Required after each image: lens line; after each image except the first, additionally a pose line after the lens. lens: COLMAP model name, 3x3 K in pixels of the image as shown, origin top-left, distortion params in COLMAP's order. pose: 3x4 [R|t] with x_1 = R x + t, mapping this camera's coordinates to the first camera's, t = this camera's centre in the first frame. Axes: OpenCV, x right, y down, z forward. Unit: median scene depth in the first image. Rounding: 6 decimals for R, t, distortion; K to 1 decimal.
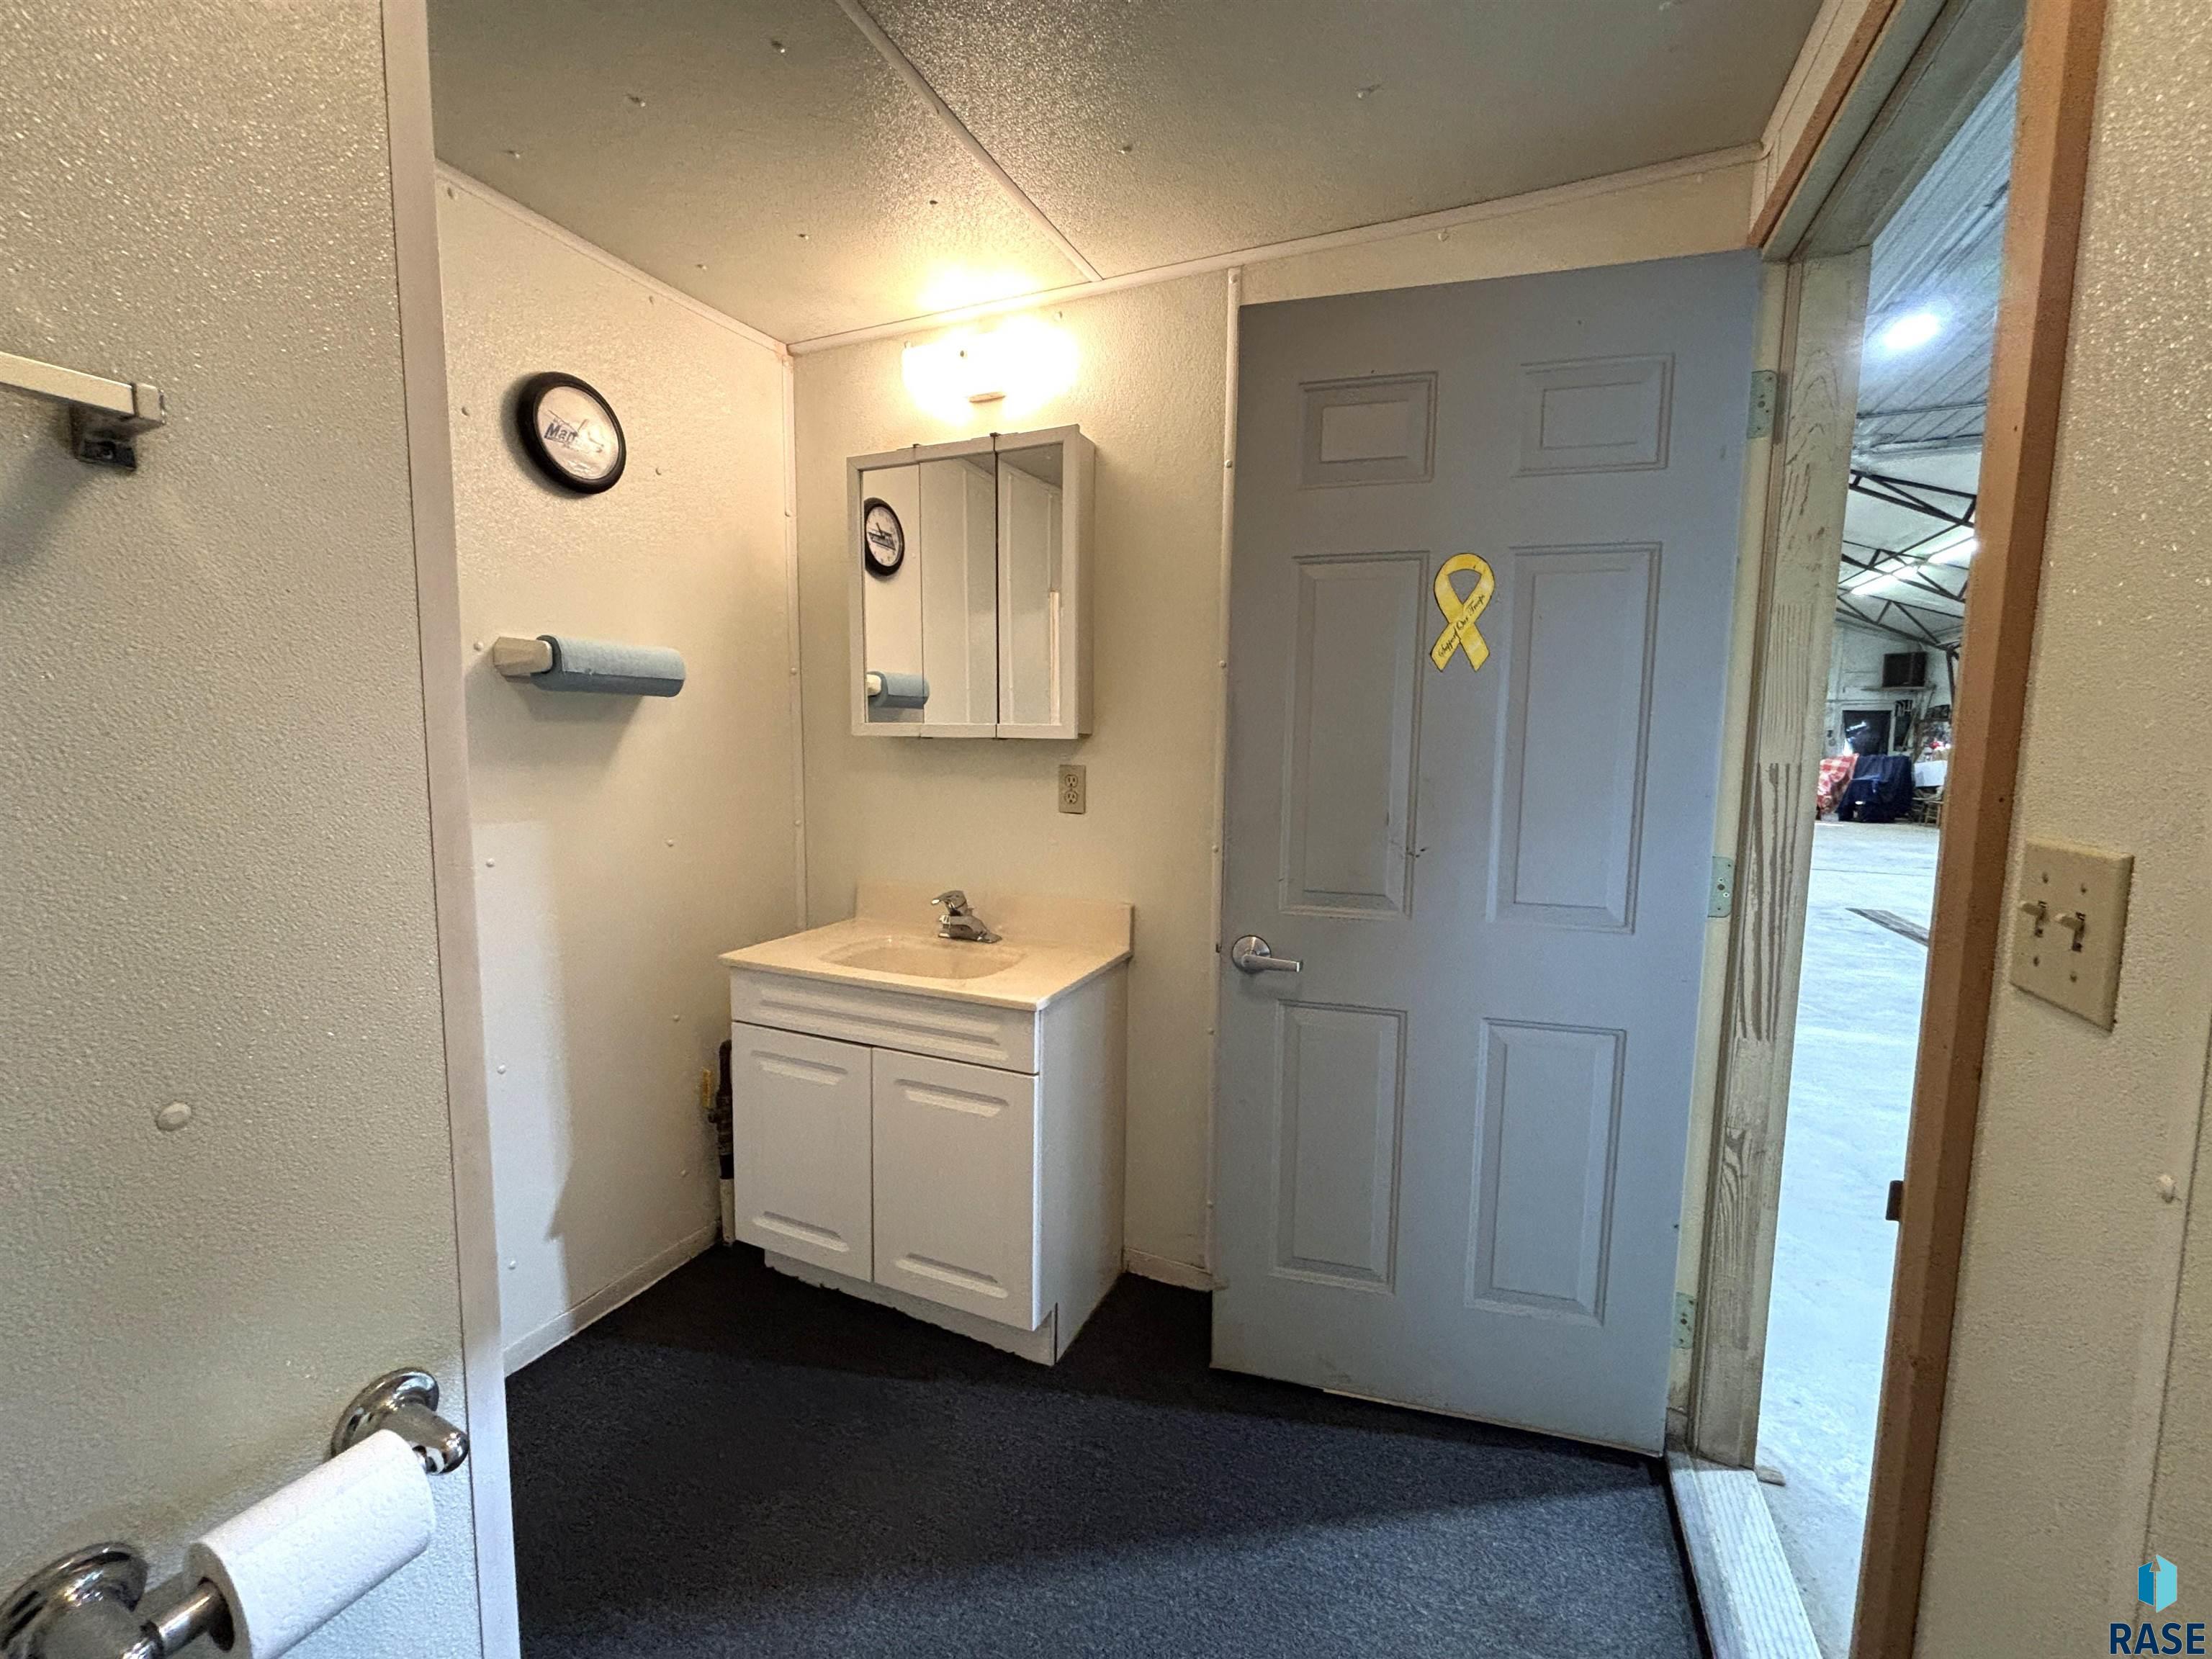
lens RADIAL K [[909.4, 0, 1115.1], [0, 909.4, 830.8], [0, 0, 1]] dist [0.002771, -0.000639]
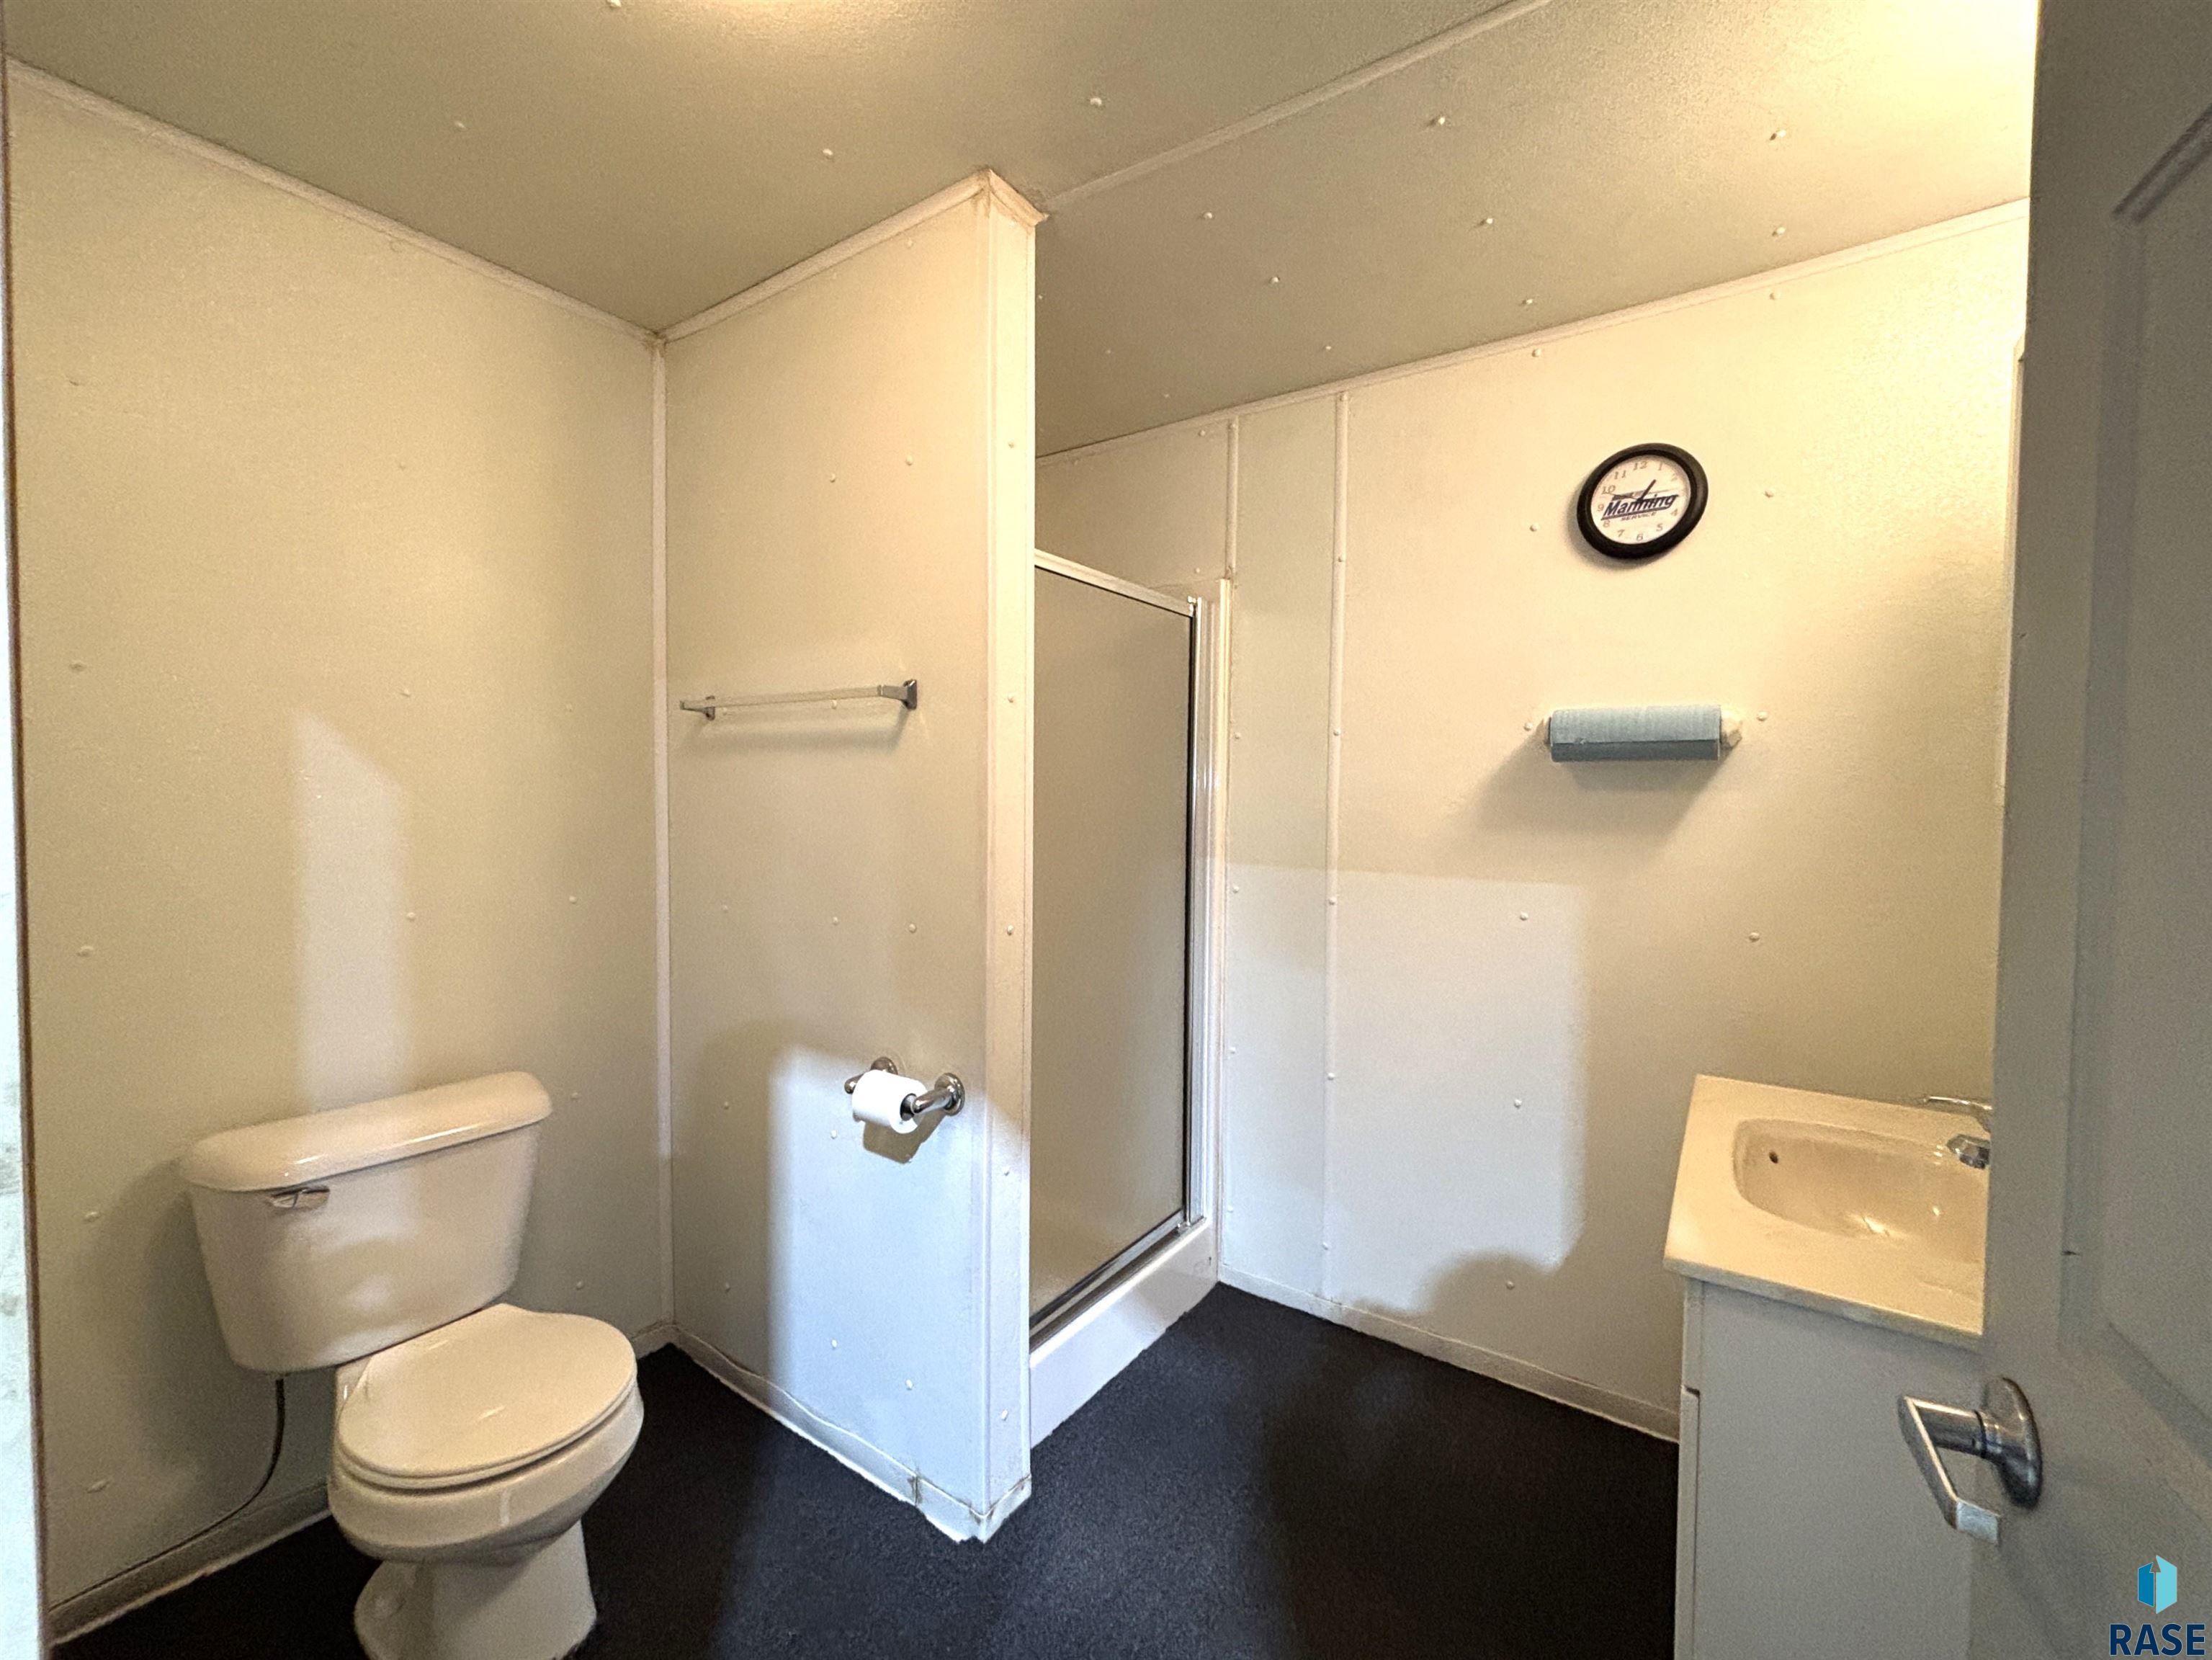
lens RADIAL K [[909.5, 0, 1109.0], [0, 909.5, 819.7], [0, 0, 1]] dist [0.002771, -0.000639]
pose [[-0.198978, 0.012540, -0.979924, 0.483850], [-0.115023, 0.992708, 0.036060, -0.060661], [0.973230, 0.119889, -0.196085, 0.656267]]
